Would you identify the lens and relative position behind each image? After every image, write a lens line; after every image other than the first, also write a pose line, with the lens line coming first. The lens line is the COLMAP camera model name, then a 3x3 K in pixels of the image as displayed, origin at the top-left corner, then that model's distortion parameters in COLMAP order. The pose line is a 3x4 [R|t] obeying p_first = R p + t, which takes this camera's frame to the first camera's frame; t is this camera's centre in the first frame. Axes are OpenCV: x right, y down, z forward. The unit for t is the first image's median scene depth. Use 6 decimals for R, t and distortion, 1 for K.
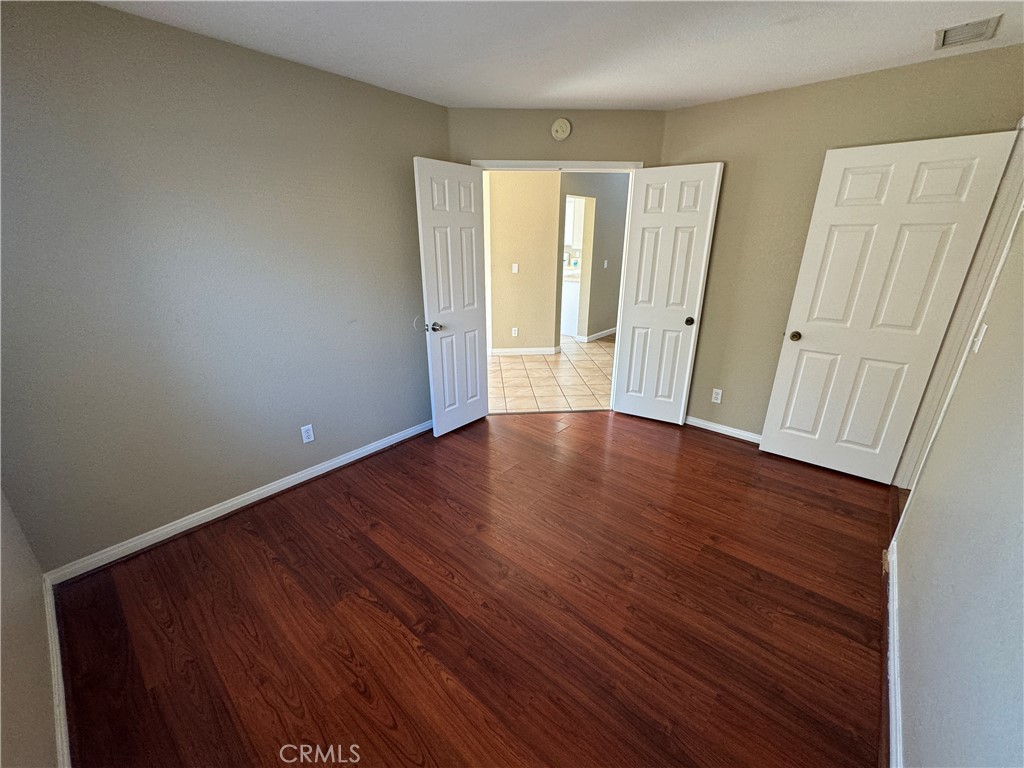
lens RADIAL K [[408.7, 0, 507.4], [0, 408.7, 384.1], [0, 0, 1]] dist [0.001363, -0.000158]
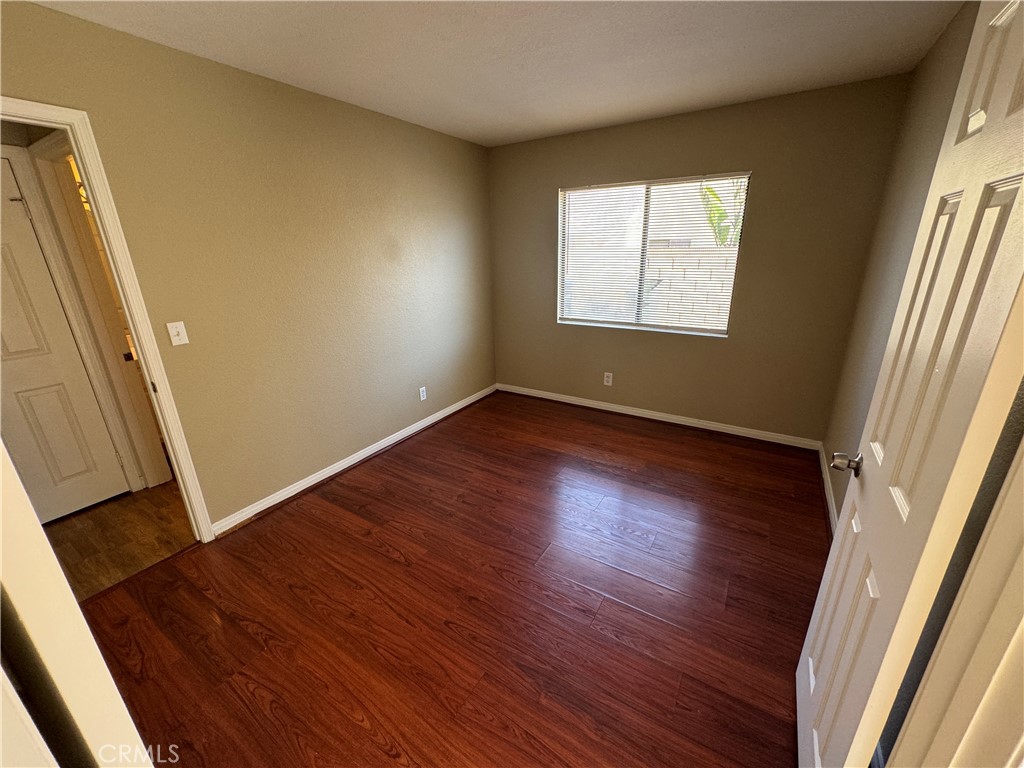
lens RADIAL K [[408.7, 0, 512.9], [0, 408.7, 382.2], [0, 0, 1]] dist [0.001363, -0.000158]
pose [[-0.985386, 0.076942, -0.151969, 0.303871], [-0.034126, 0.784903, 0.618678, -0.662882], [0.166883, 0.614822, -0.770807, 1.838550]]
